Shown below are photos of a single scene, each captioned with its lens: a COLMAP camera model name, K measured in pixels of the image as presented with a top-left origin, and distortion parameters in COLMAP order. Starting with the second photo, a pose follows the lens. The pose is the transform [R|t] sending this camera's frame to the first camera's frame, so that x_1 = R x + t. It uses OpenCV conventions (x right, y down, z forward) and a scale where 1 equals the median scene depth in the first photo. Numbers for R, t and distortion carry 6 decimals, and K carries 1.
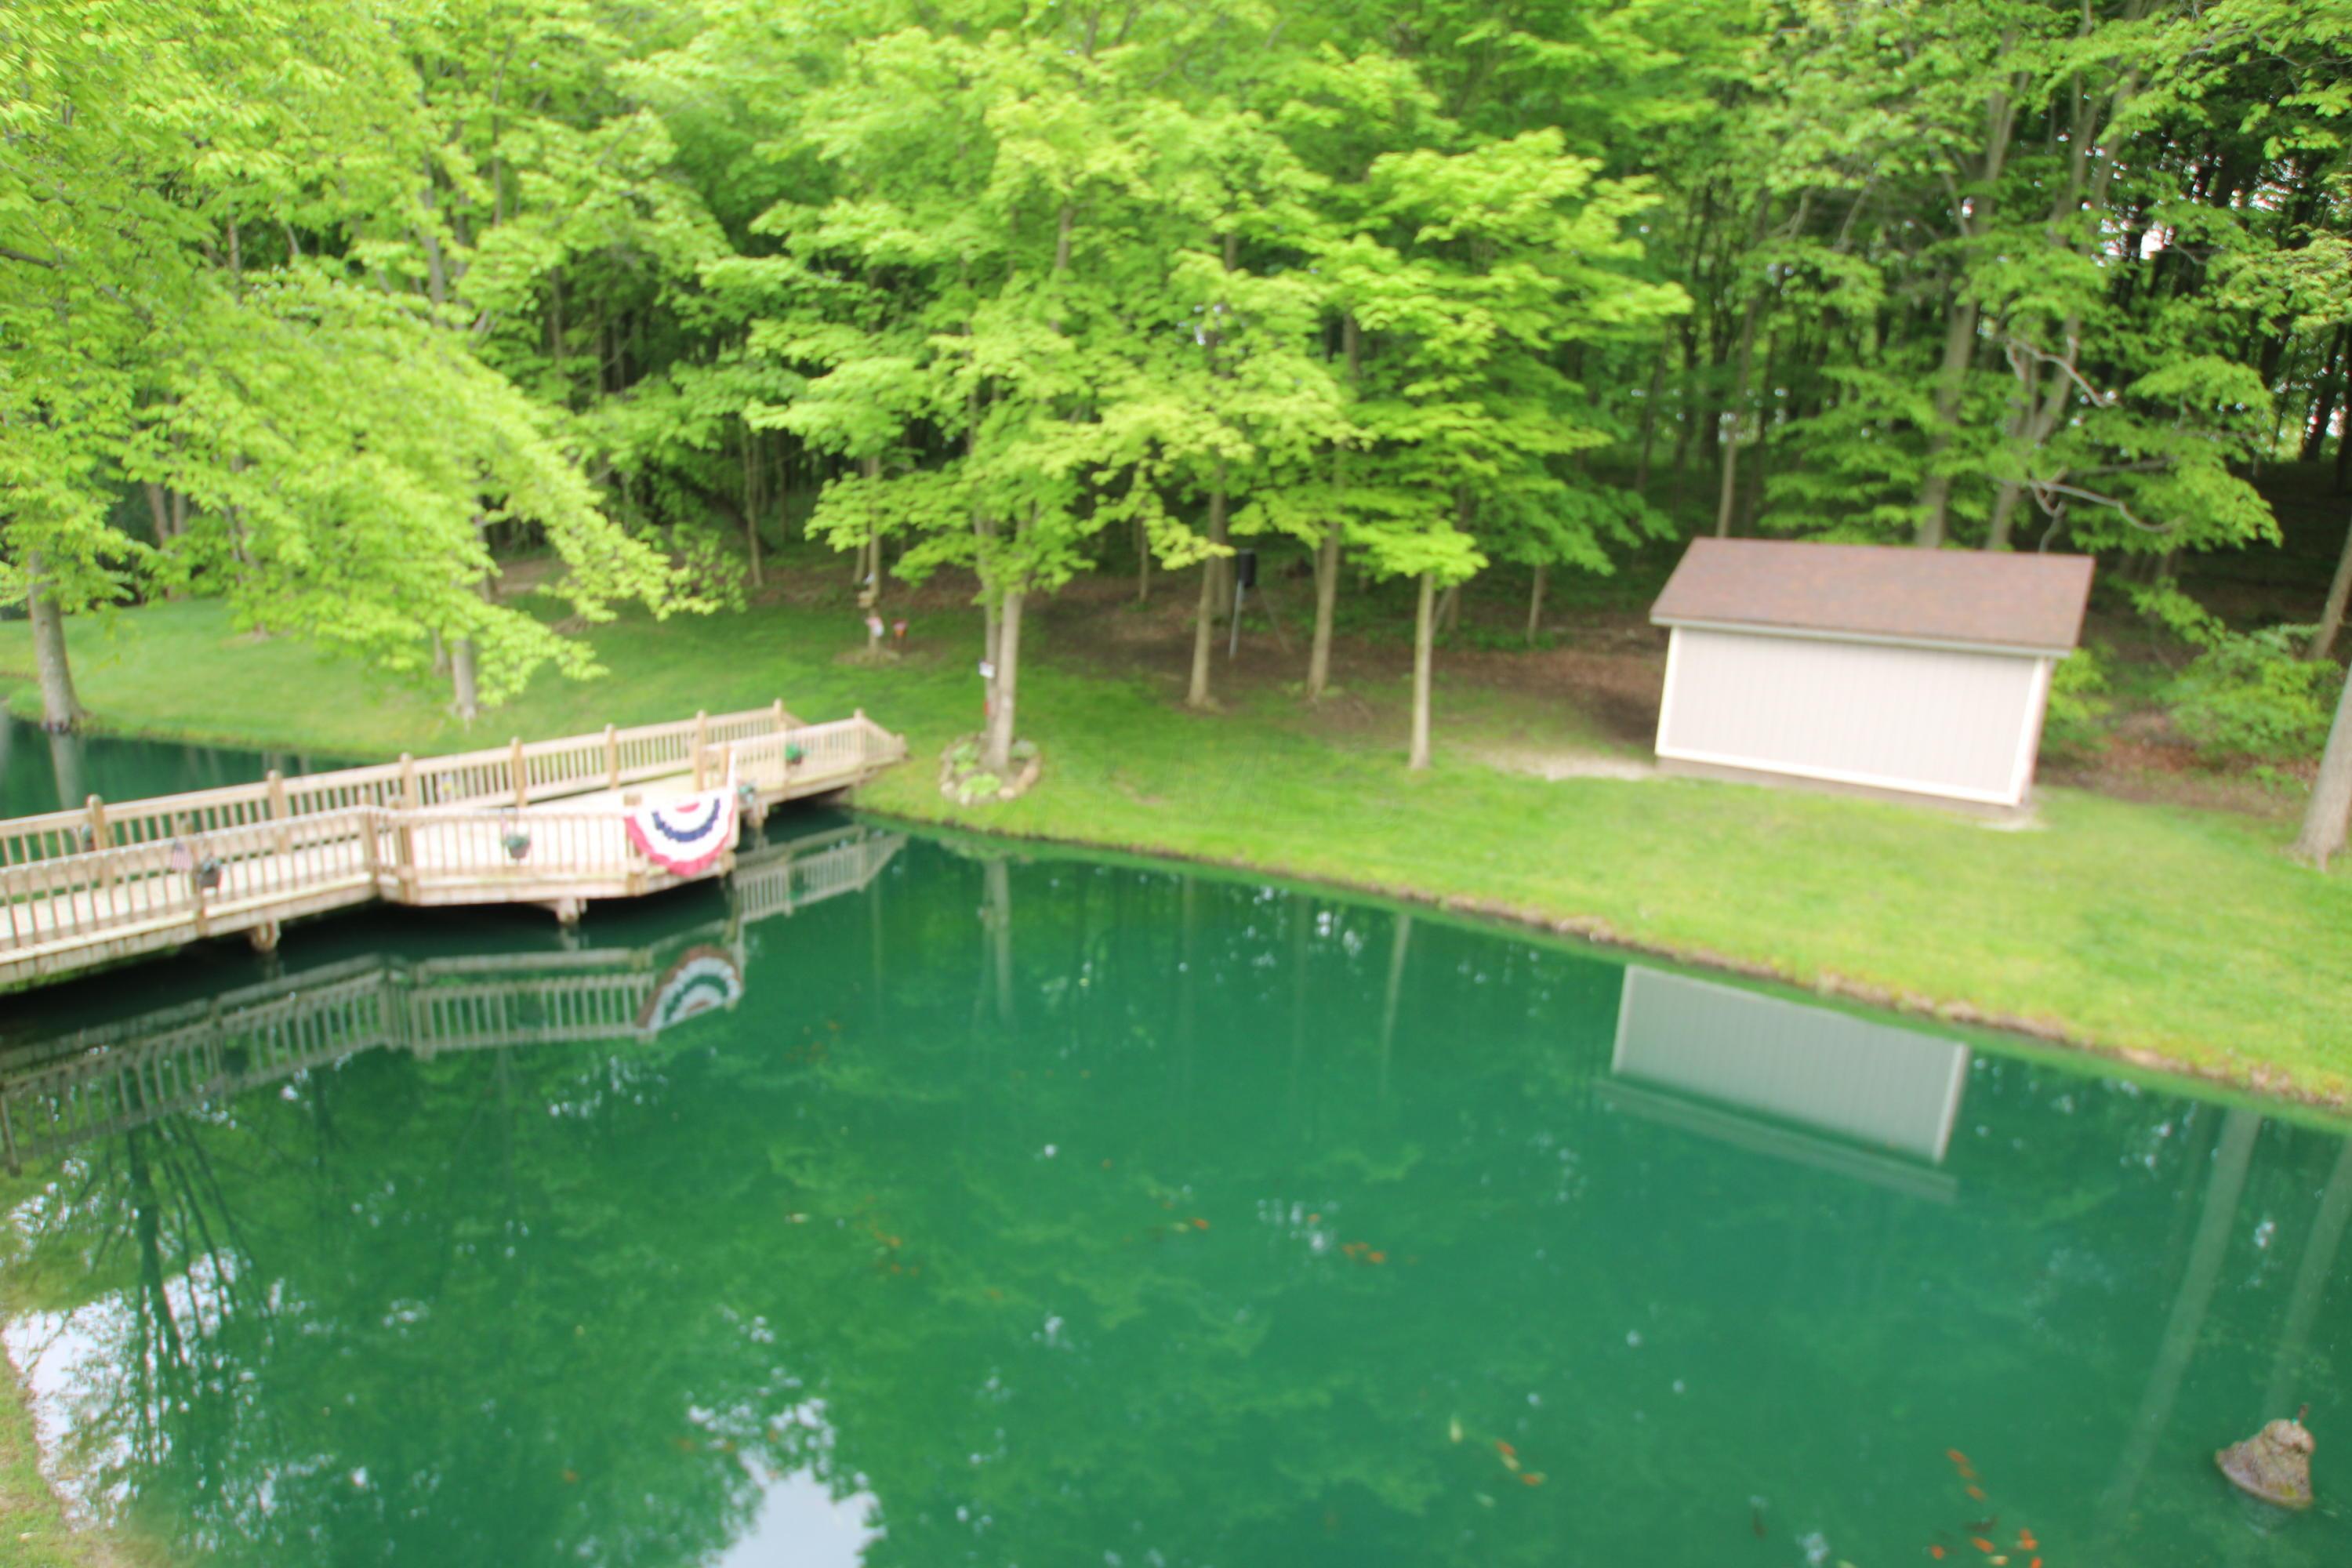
lens RADIAL K [[1237.8, 0, 1148.2], [0, 1237.8, 840.0], [0, 0, 1]] dist [-0.071909, 0.034212]
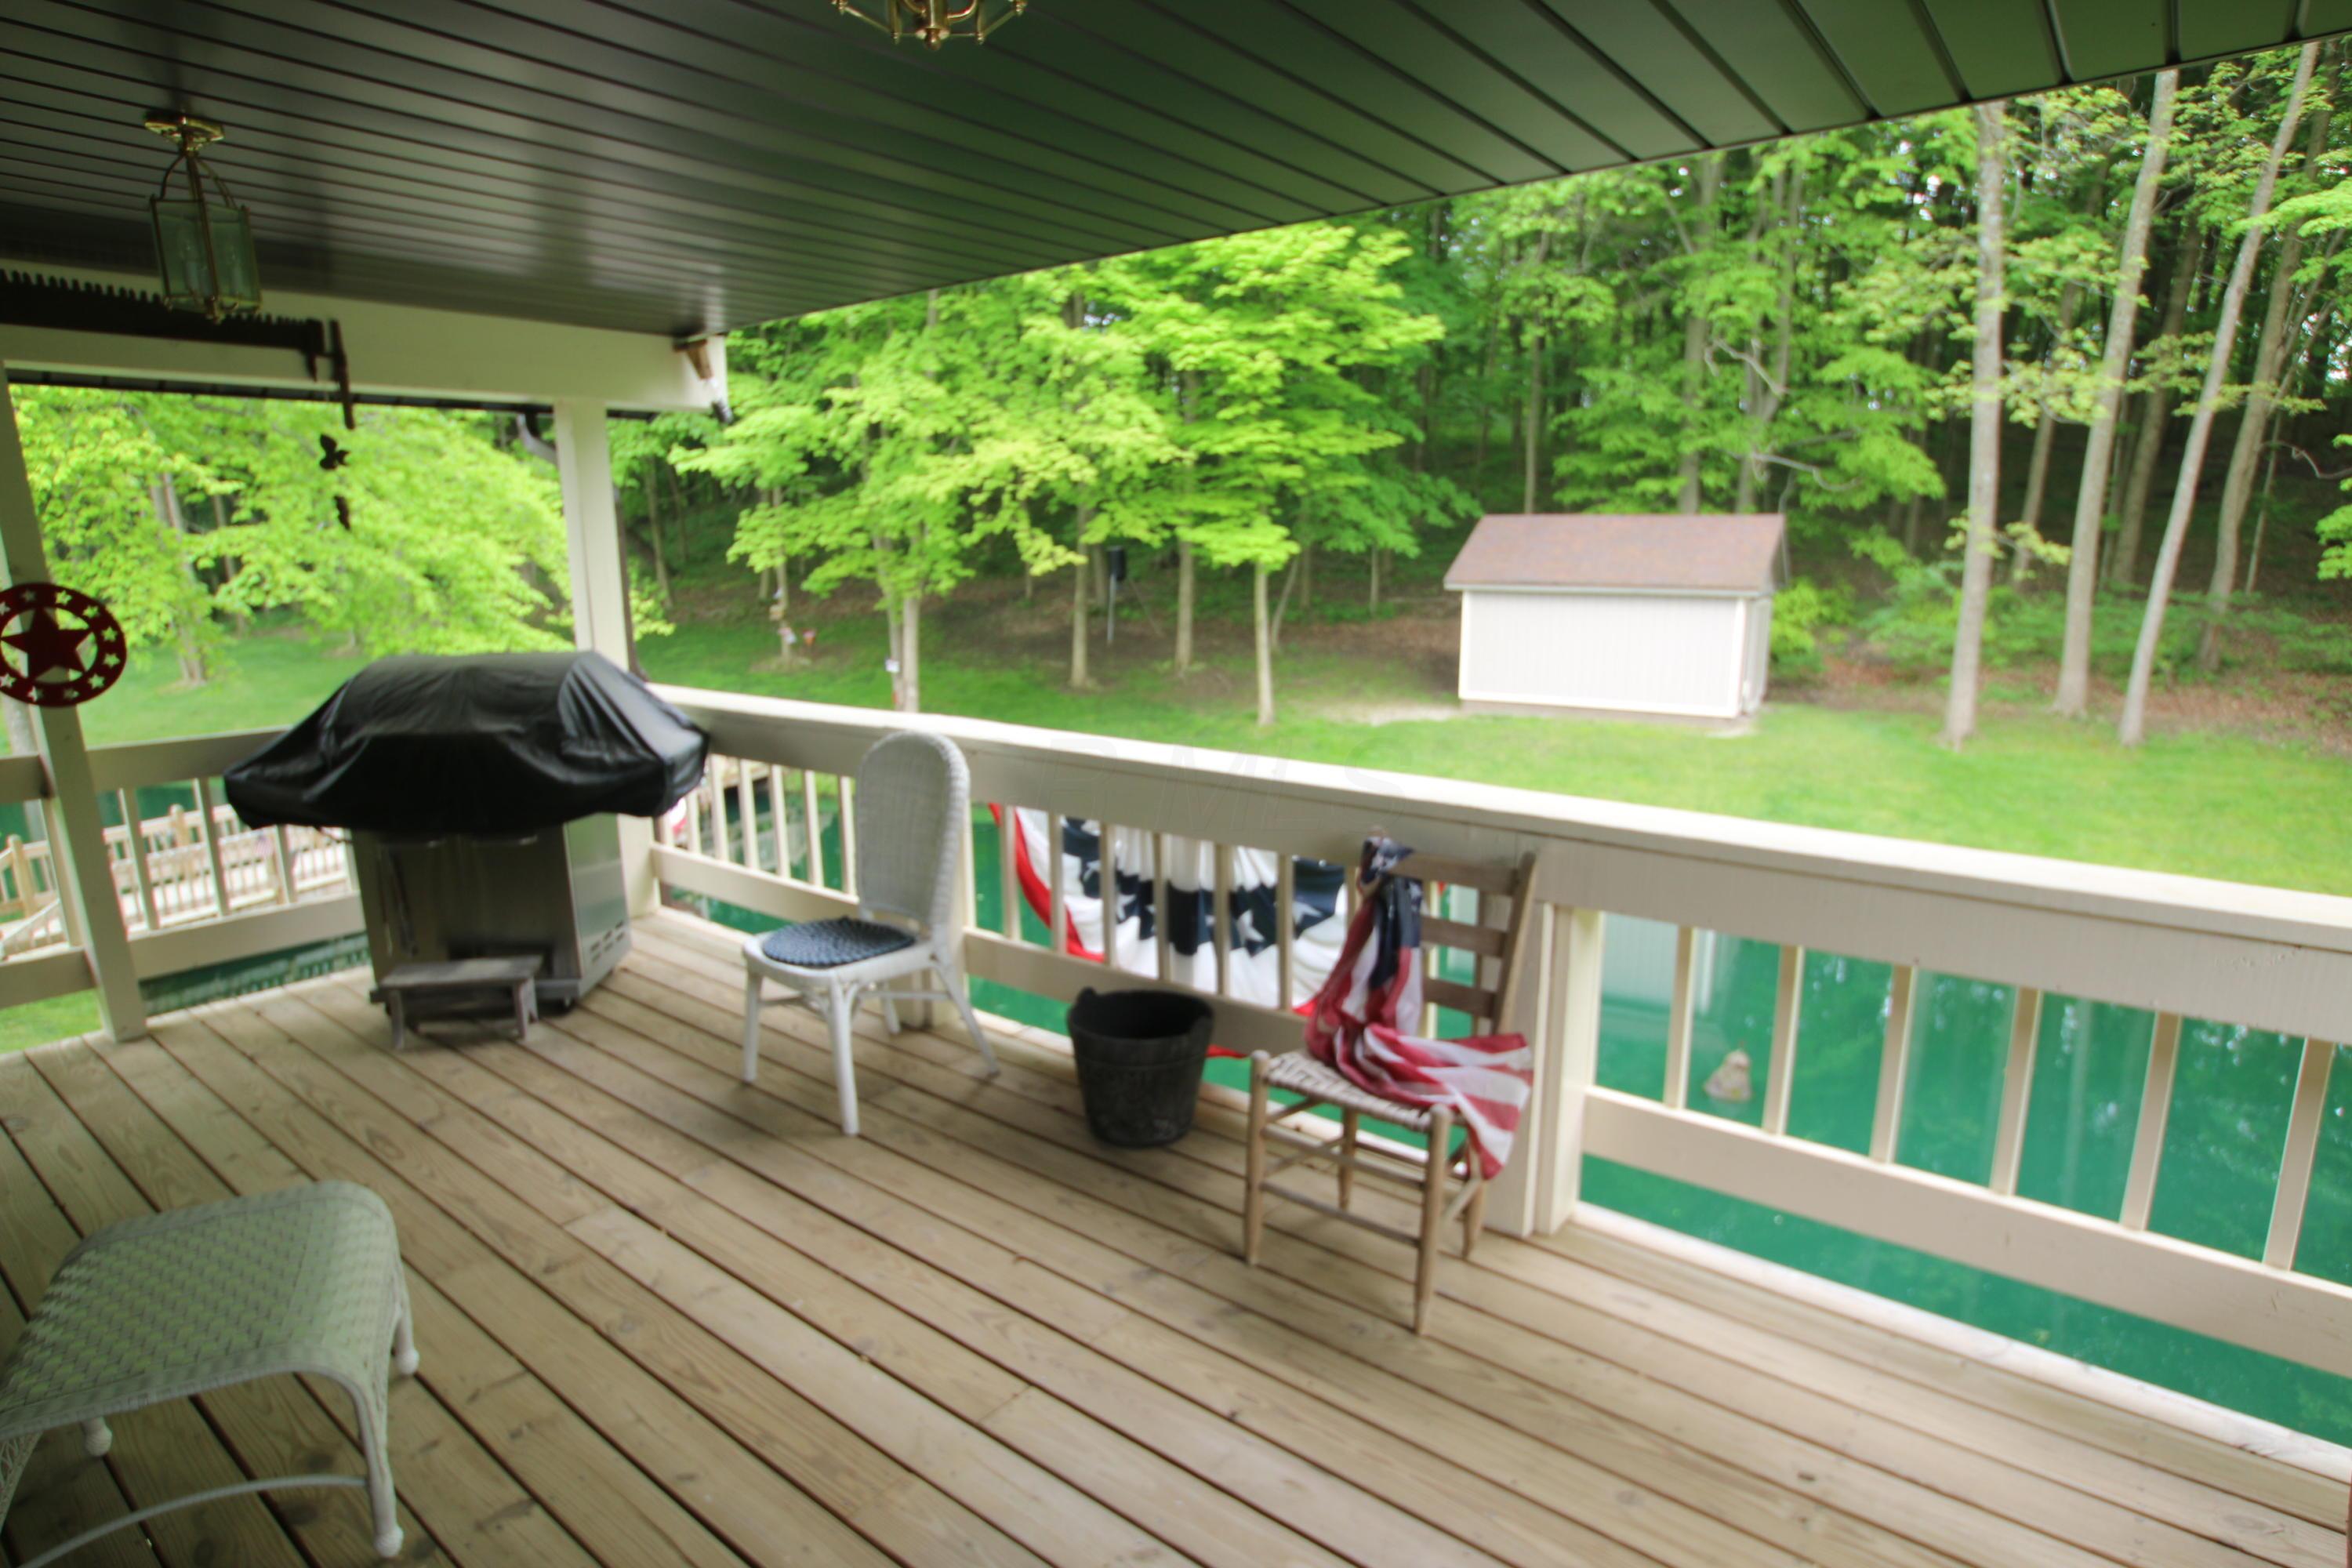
lens RADIAL K [[1264.4, 0, 1165.4], [0, 1264.4, 826.6], [0, 0, 1]] dist [-0.052007, 0.026415]
pose [[0.994280, -0.073412, 0.077577, 0.025668], [0.074215, 0.997214, -0.007517, 0.049349], [-0.076809, 0.013232, 0.996958, -0.240335]]
